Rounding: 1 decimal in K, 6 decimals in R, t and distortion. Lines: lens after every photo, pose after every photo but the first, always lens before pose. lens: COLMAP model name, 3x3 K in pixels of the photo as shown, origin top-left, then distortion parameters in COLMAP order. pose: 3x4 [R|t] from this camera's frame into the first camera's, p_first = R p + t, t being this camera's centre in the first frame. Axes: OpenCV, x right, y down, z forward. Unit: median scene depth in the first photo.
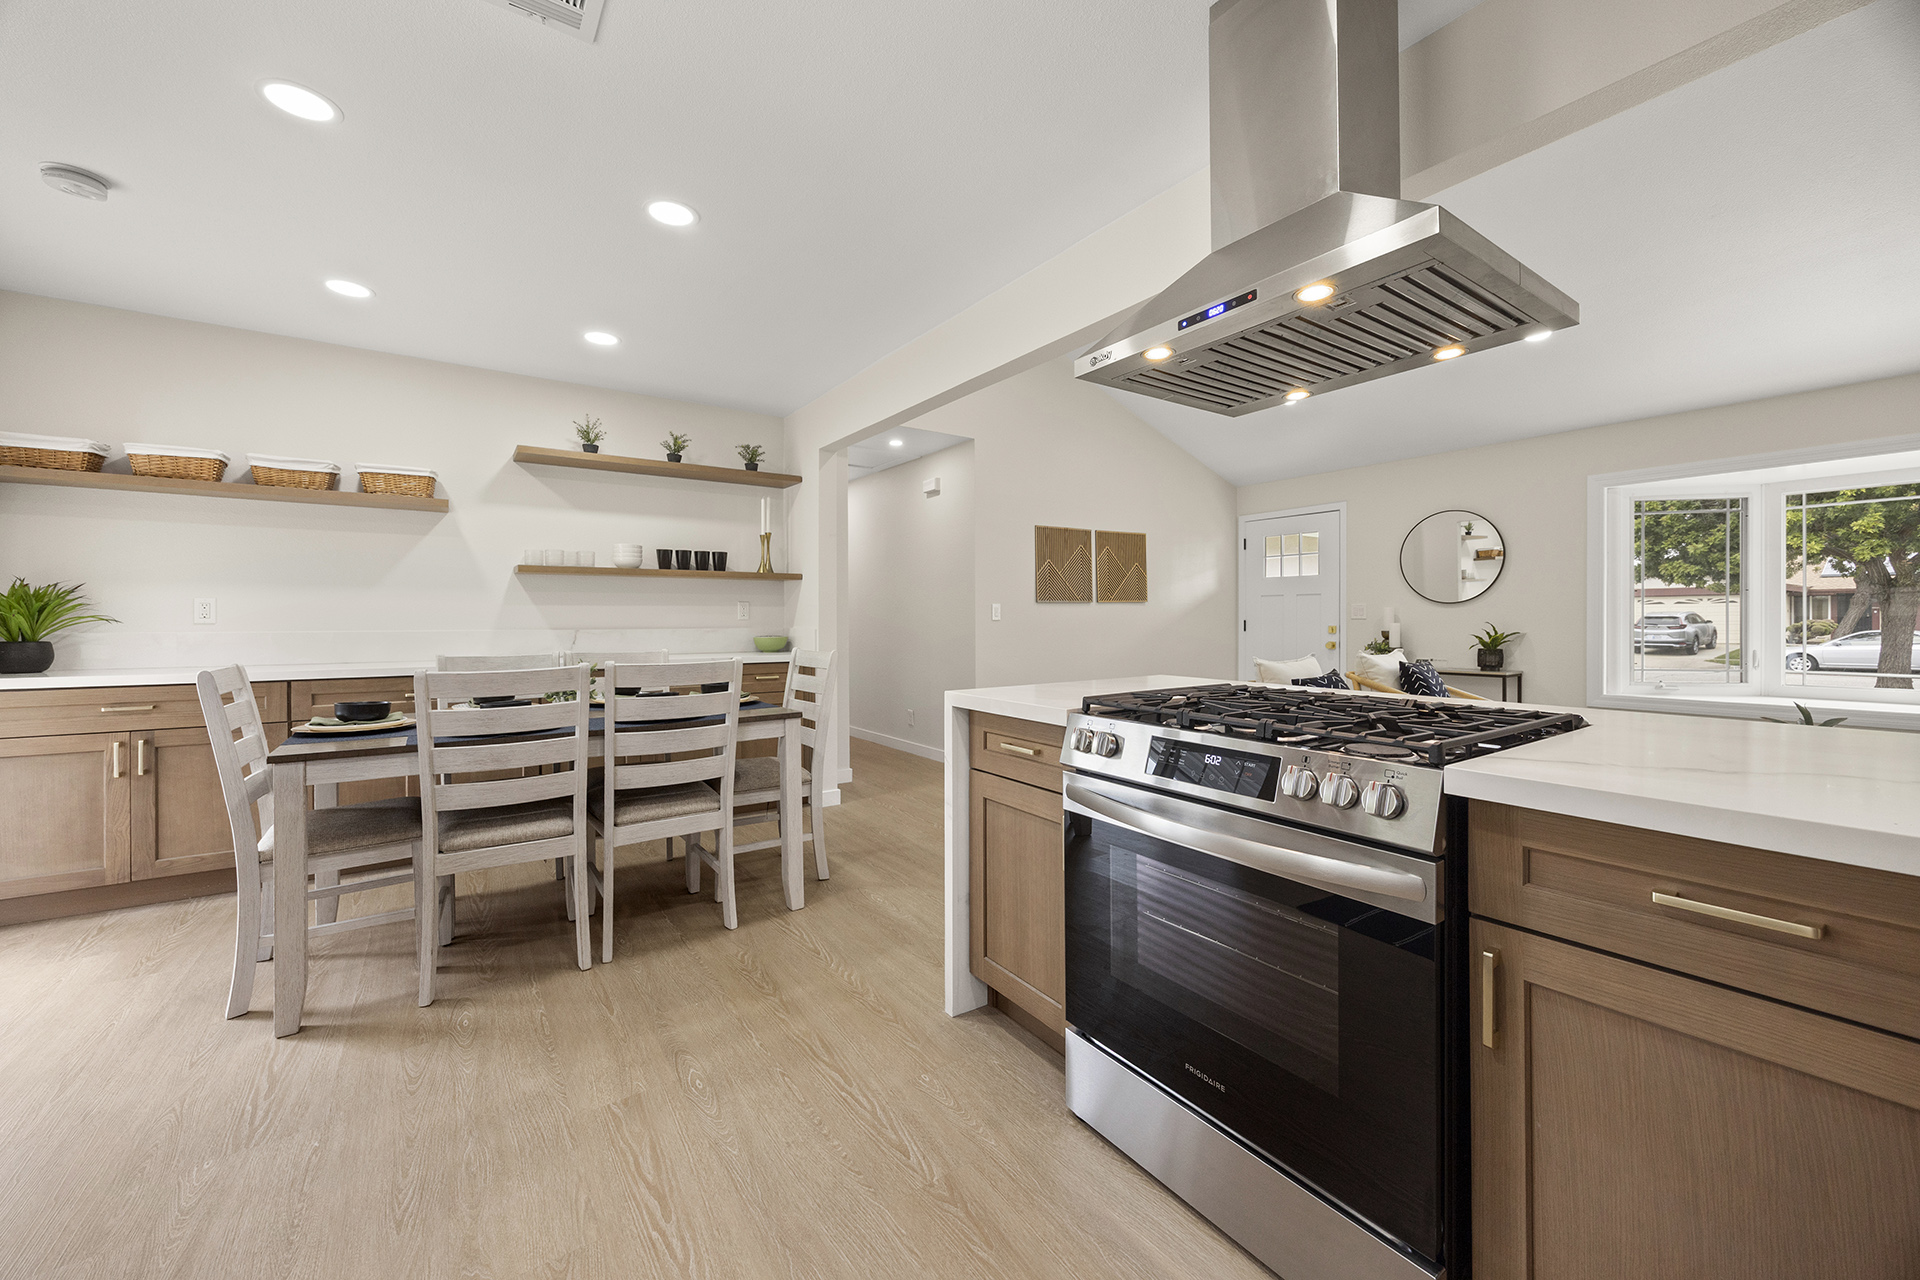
lens RADIAL K [[733.3, 0, 955.7], [0, 733.3, 619.9], [0, 0, 1]] dist [-0.000936, -0.000209]
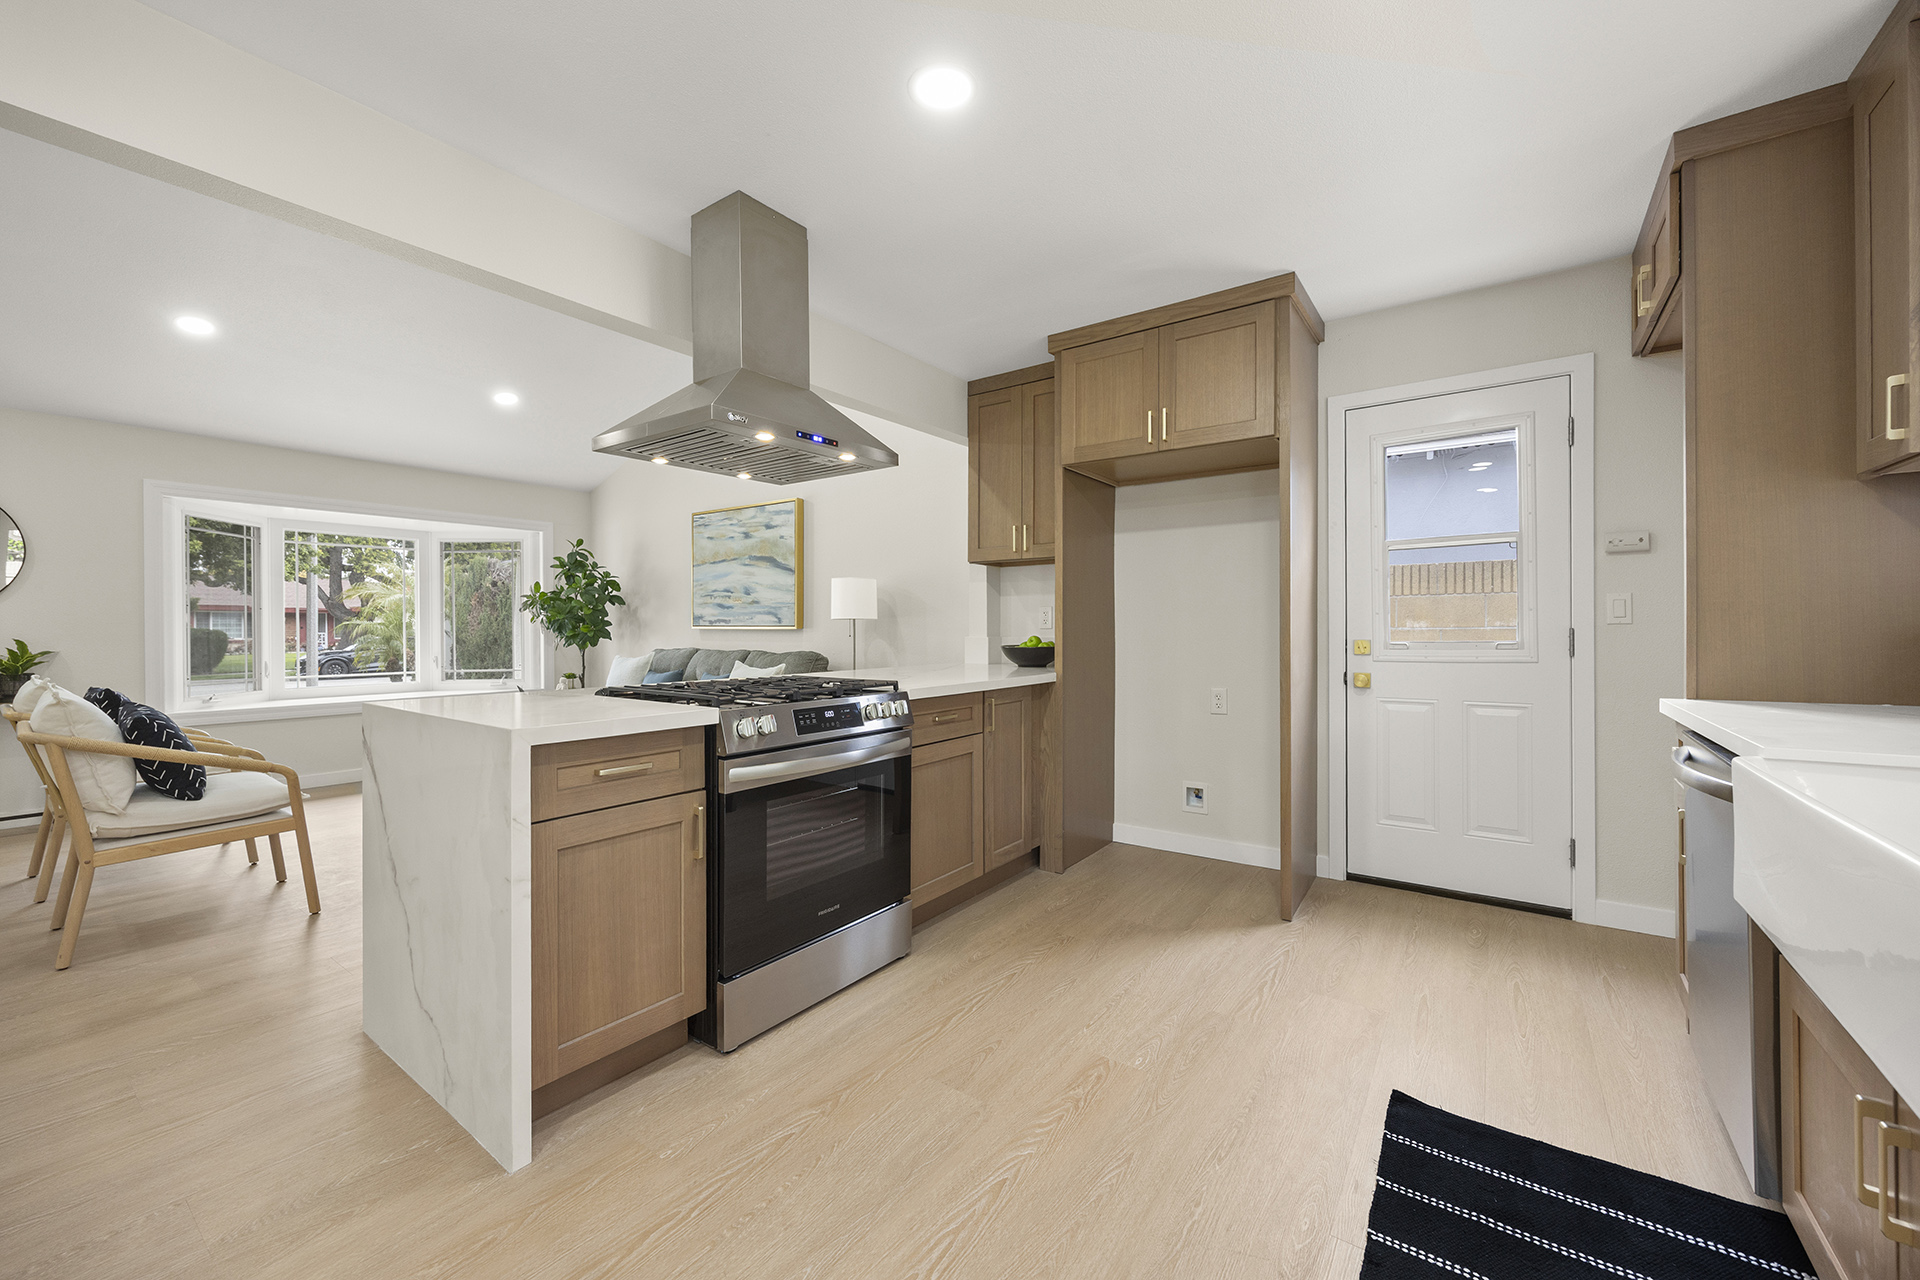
lens RADIAL K [[744.5, 0, 960.0], [0, 744.5, 632.0], [0, 0, 1]] dist [-0.001695, -0.000010]
pose [[-0.335662, 0.000795, 0.941982, -0.423530], [0.006250, 0.999980, 0.001383, 0.001487], [-0.941962, 0.006352, -0.335660, 0.410152]]
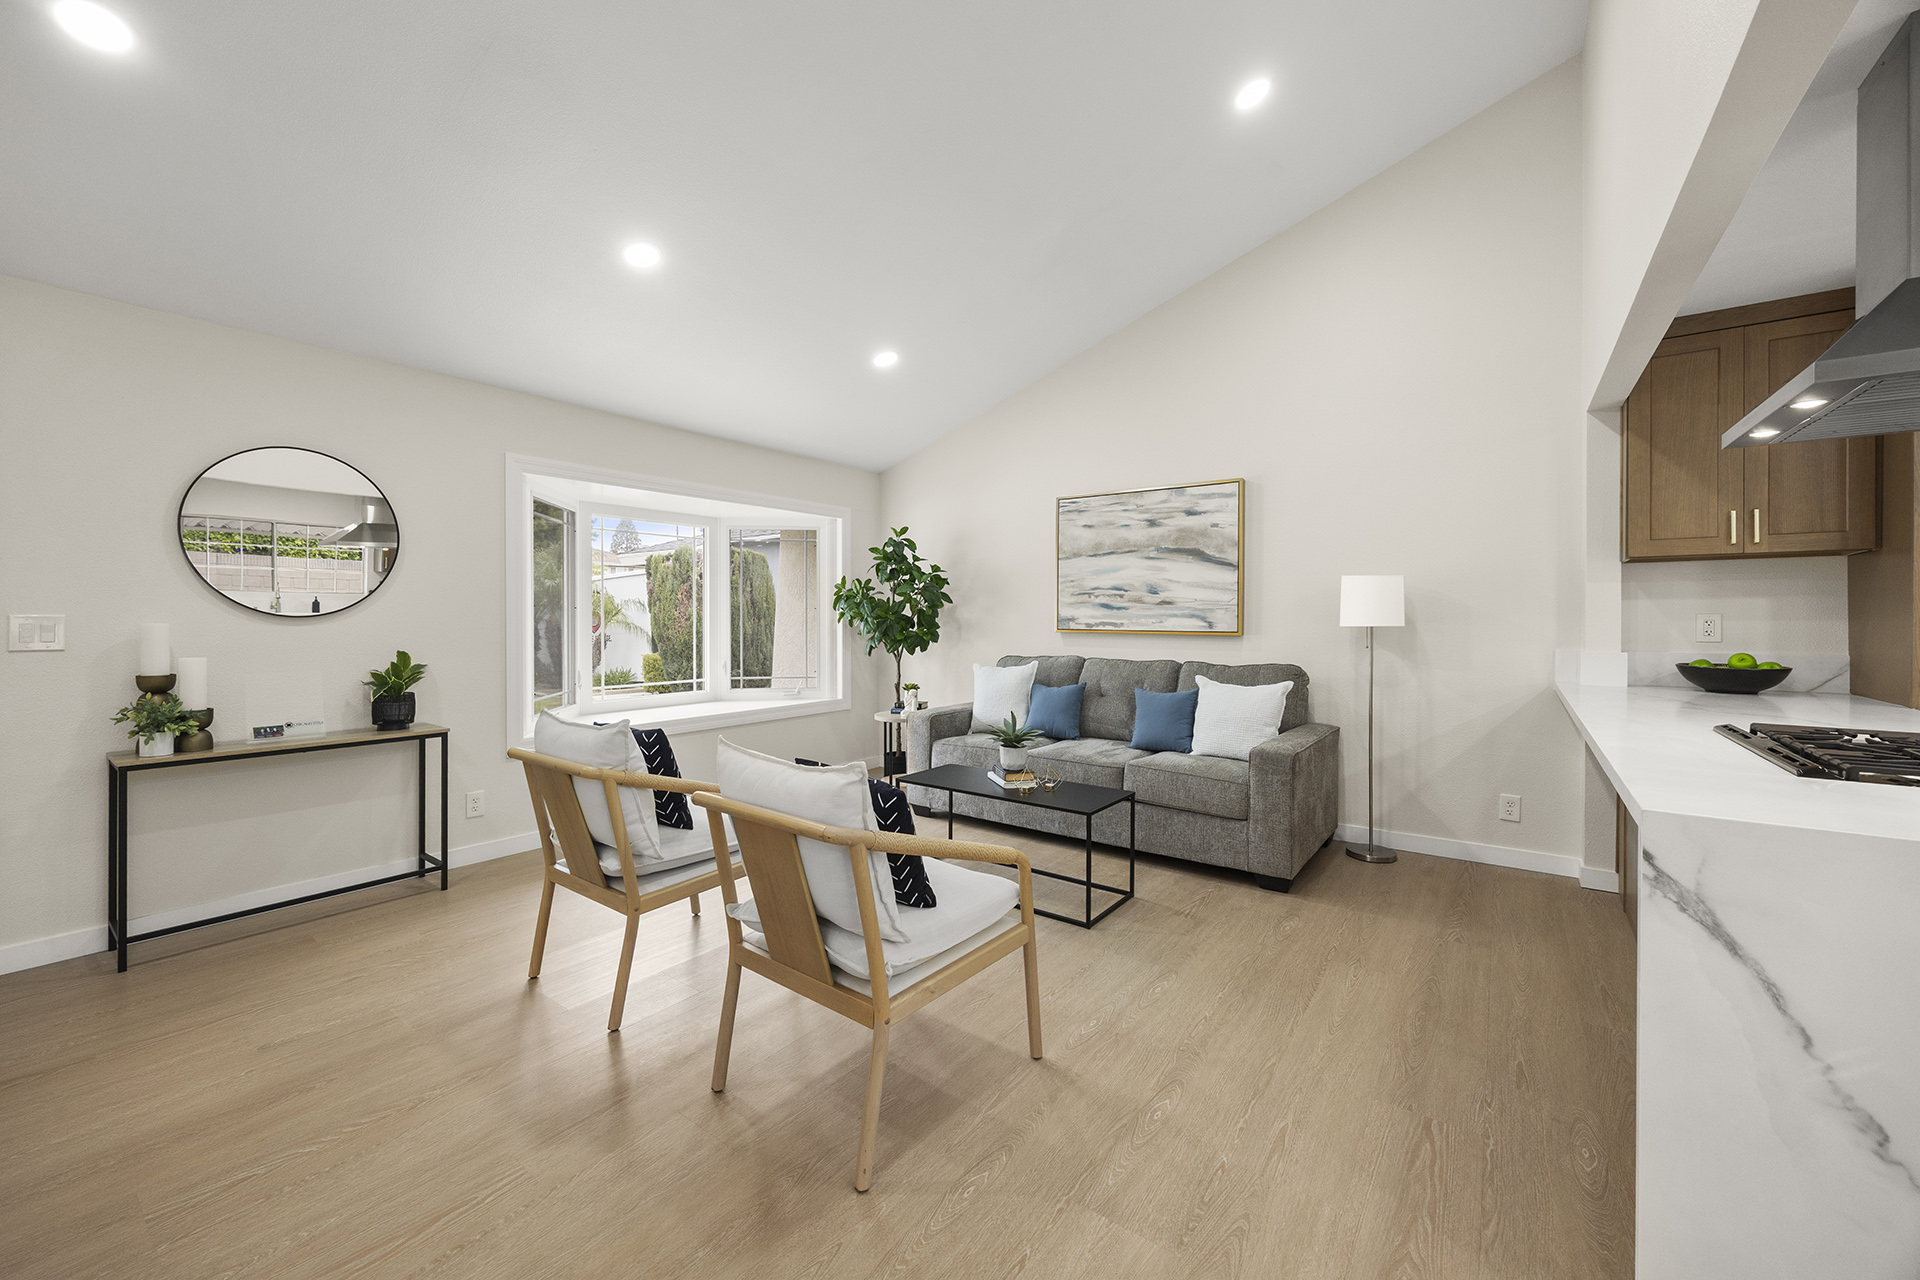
lens RADIAL K [[743.0, 0, 950.7], [0, 743.0, 622.8], [0, 0, 1]] dist [-0.000060, -0.000087]
pose [[-0.323998, -0.001403, 0.946057, -0.010088], [0.002012, 0.999996, 0.002172, -0.024331], [-0.946056, 0.002607, -0.323994, 0.959209]]
